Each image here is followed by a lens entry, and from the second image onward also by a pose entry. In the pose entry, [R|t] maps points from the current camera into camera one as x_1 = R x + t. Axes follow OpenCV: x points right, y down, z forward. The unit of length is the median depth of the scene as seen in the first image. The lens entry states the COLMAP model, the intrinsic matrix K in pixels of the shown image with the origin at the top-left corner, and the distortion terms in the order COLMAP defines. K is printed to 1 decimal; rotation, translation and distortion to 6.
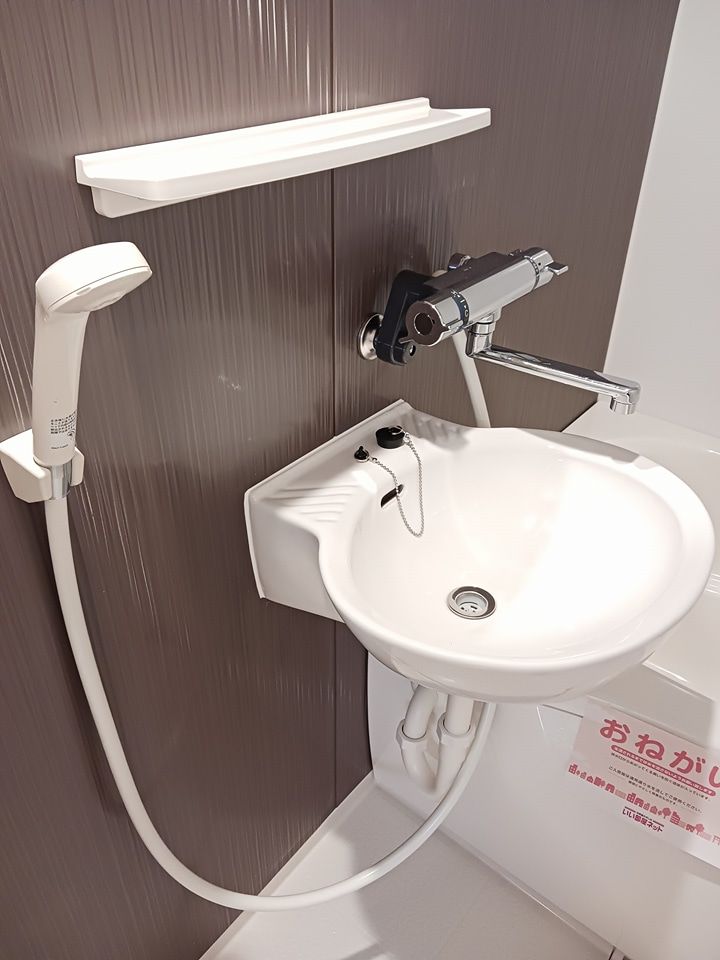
lens RADIAL K [[765.5, 0, 360.0], [0, 765.5, 480.0], [0, 0, 1]] dist [0.124296, -0.002294]
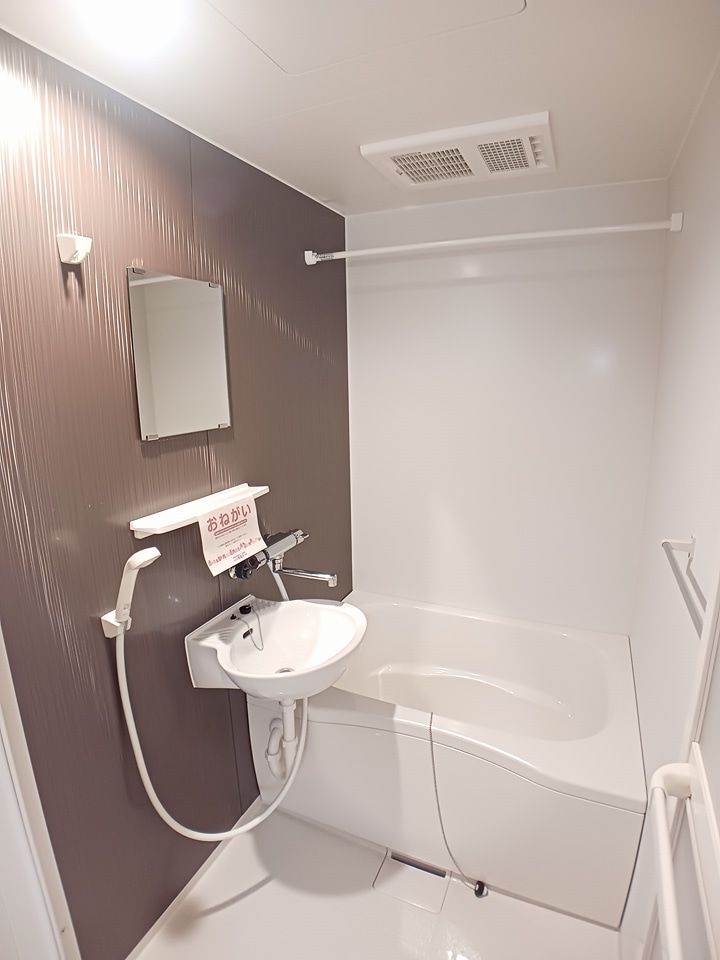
lens RADIAL K [[495.5, 0, 362.3], [0, 495.5, 466.3], [0, 0, 1]] dist [-0.085918, -0.000059]
pose [[0.967065, -0.072026, 0.244125, 0.053161], [0.160097, 0.917764, -0.363426, 0.154315], [-0.197873, 0.390541, 0.899069, -0.650615]]
